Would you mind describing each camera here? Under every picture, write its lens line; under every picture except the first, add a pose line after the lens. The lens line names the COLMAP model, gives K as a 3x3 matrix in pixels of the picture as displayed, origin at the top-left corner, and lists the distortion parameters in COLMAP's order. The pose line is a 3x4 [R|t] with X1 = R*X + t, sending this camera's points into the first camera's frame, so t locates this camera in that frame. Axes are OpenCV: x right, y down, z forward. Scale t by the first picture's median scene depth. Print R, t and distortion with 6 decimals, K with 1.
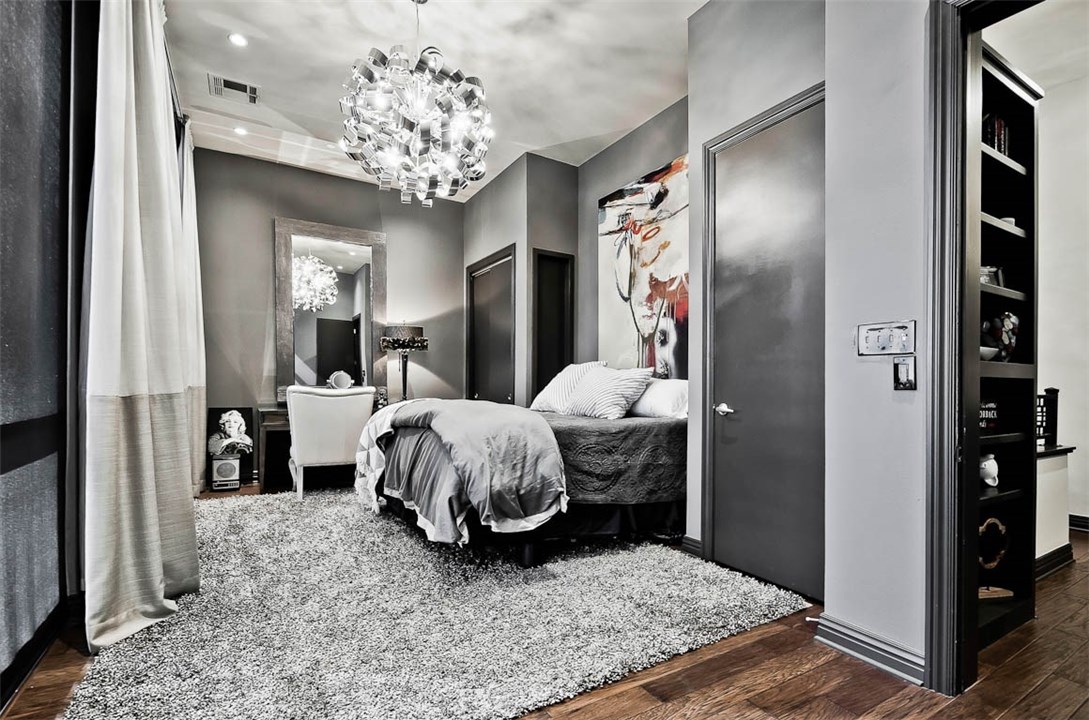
lens RADIAL K [[523.4, 0, 603.9], [0, 523.4, 359.0], [0, 0, 1]] dist [0.018176, -0.000457]
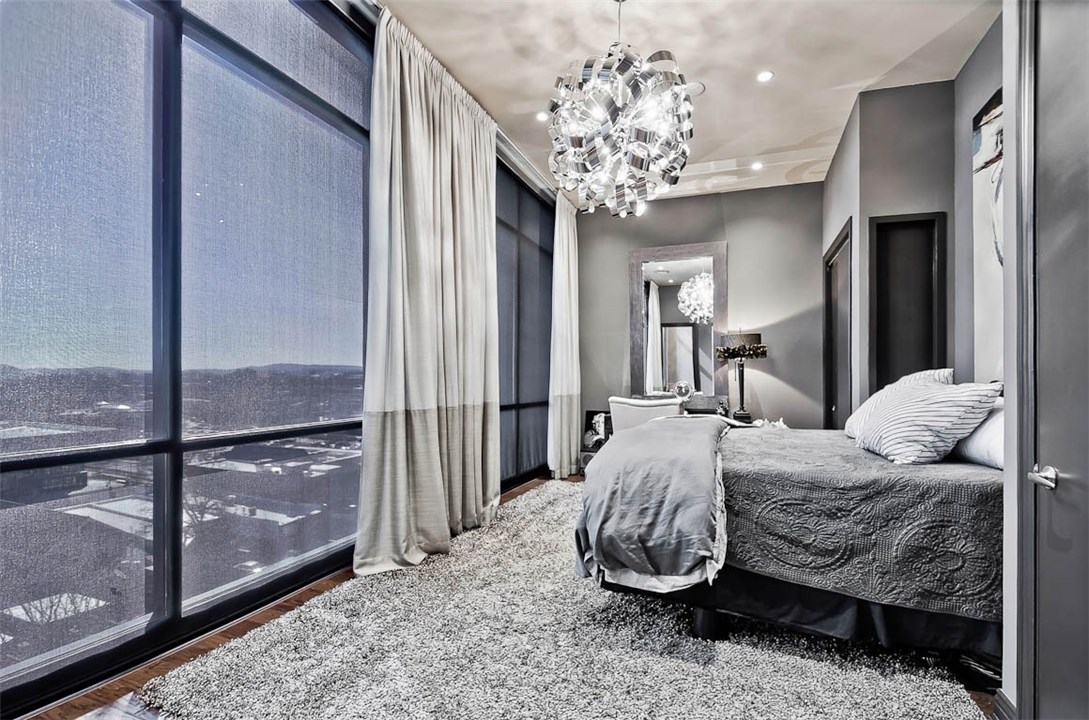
lens RADIAL K [[501.5, 0, 573.9], [0, 501.5, 385.1], [0, 0, 1]] dist [0.026797, -0.028903]
pose [[0.592570, 0.007986, -0.805479, 0.368024], [0.036138, 0.998680, 0.036488, -0.026343], [0.804708, -0.050730, 0.591500, 0.402720]]
